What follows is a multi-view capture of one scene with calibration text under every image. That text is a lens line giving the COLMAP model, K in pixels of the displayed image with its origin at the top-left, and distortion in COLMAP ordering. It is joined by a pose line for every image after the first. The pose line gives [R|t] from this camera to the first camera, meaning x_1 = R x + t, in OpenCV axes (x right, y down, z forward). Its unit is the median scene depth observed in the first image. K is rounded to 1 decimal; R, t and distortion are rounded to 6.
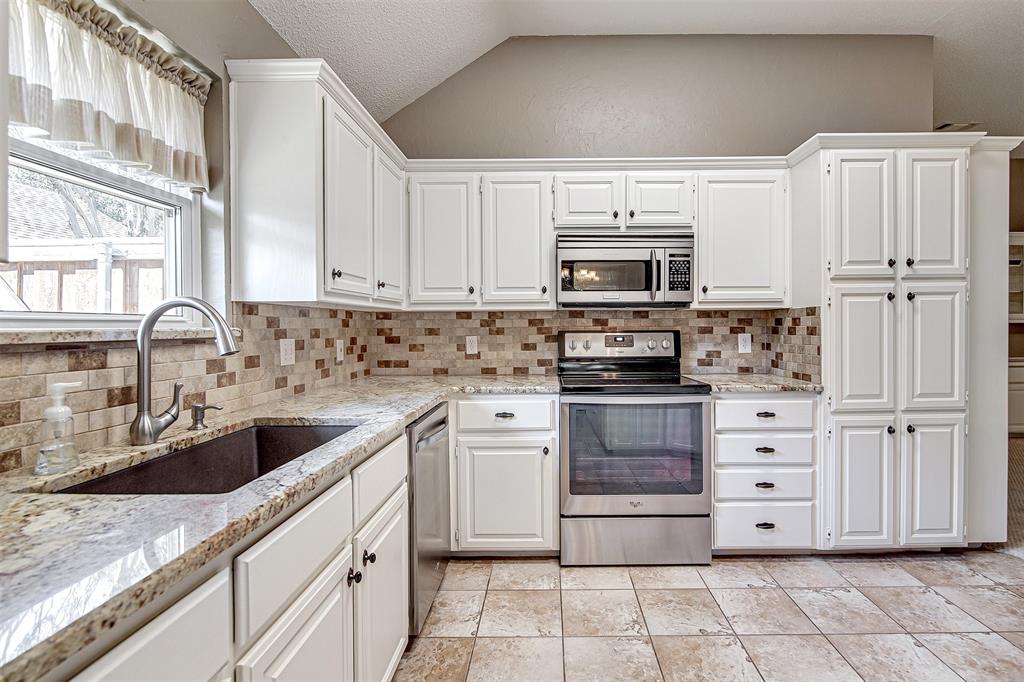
lens RADIAL K [[487.2, 0, 548.0], [0, 487.2, 331.5], [0, 0, 1]] dist [-0.015844, 0.000560]
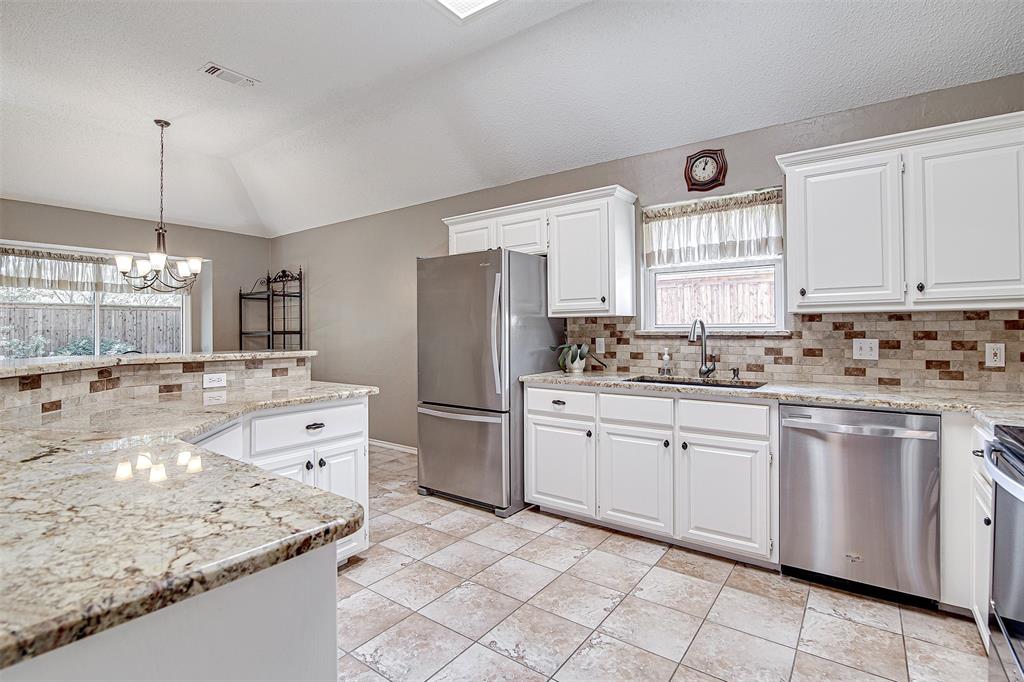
lens RADIAL K [[487.2, 0, 513.5], [0, 487.2, 324.4], [0, 0, 1]] dist [-0.015844, 0.000560]
pose [[-0.588023, -0.001929, -0.808842, 0.804831], [-0.001472, 0.999998, -0.001316, -0.015294], [0.808843, 0.000417, -0.588025, 0.778955]]
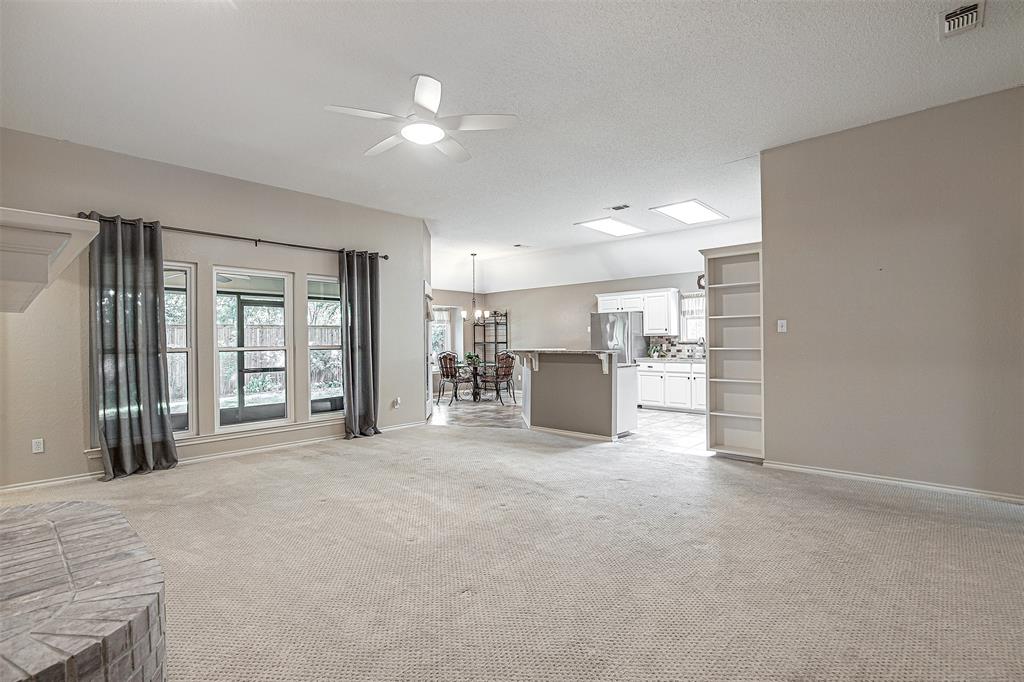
lens RADIAL K [[472.6, 0, 506.1], [0, 472.6, 339.9], [0, 0, 1]] dist [-0.025138, 0.004648]
pose [[-0.674920, 0.006465, -0.737863, 2.733198], [0.002512, 0.999976, 0.006464, -0.033119], [0.737887, 0.002510, -0.674920, 1.581201]]
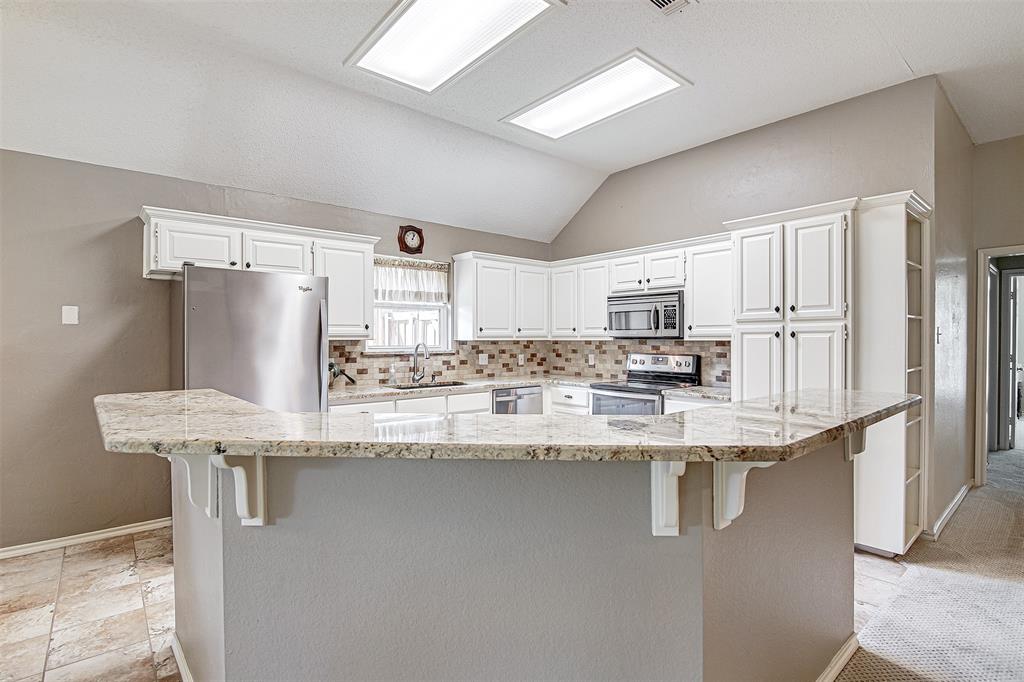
lens RADIAL K [[487.2, 0, 519.0], [0, 487.2, 343.4], [0, 0, 1]] dist [-0.015844, 0.000560]
pose [[0.651355, 0.012512, -0.758670, 1.124565], [-0.011872, 0.999910, 0.006298, -0.042975], [0.758681, 0.004905, 0.651444, -0.361848]]
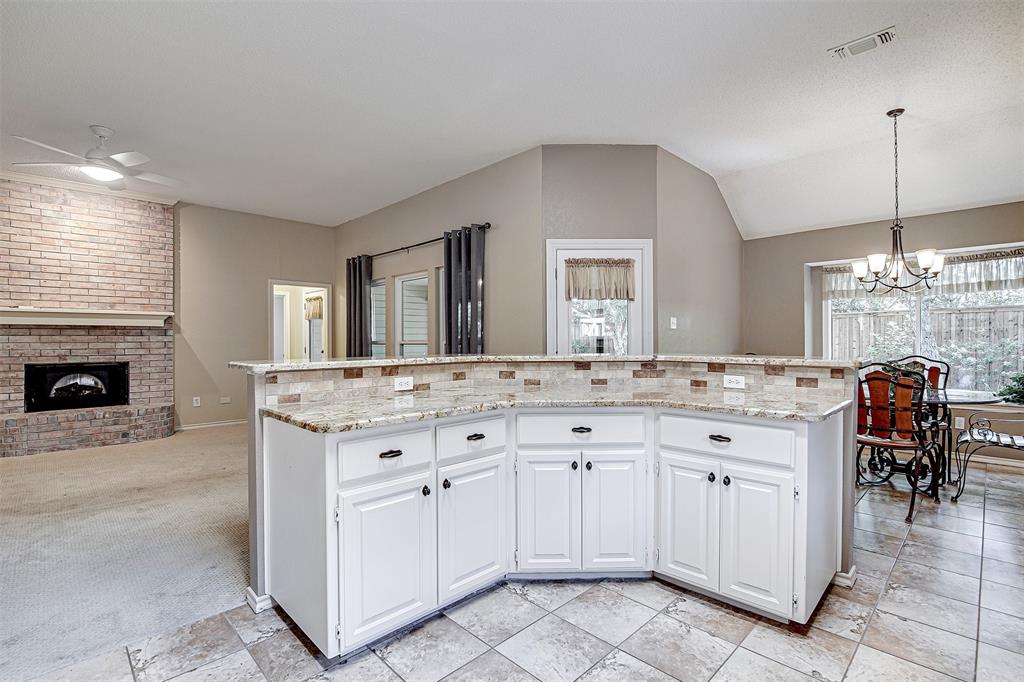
lens RADIAL K [[487.2, 0, 520.2], [0, 487.2, 339.9], [0, 0, 1]] dist [-0.015844, 0.000560]
pose [[-0.709047, 0.006007, 0.705135, -0.001312], [0.015782, 0.999848, 0.007351, -0.008338], [-0.704984, 0.016341, -0.709035, 0.781851]]
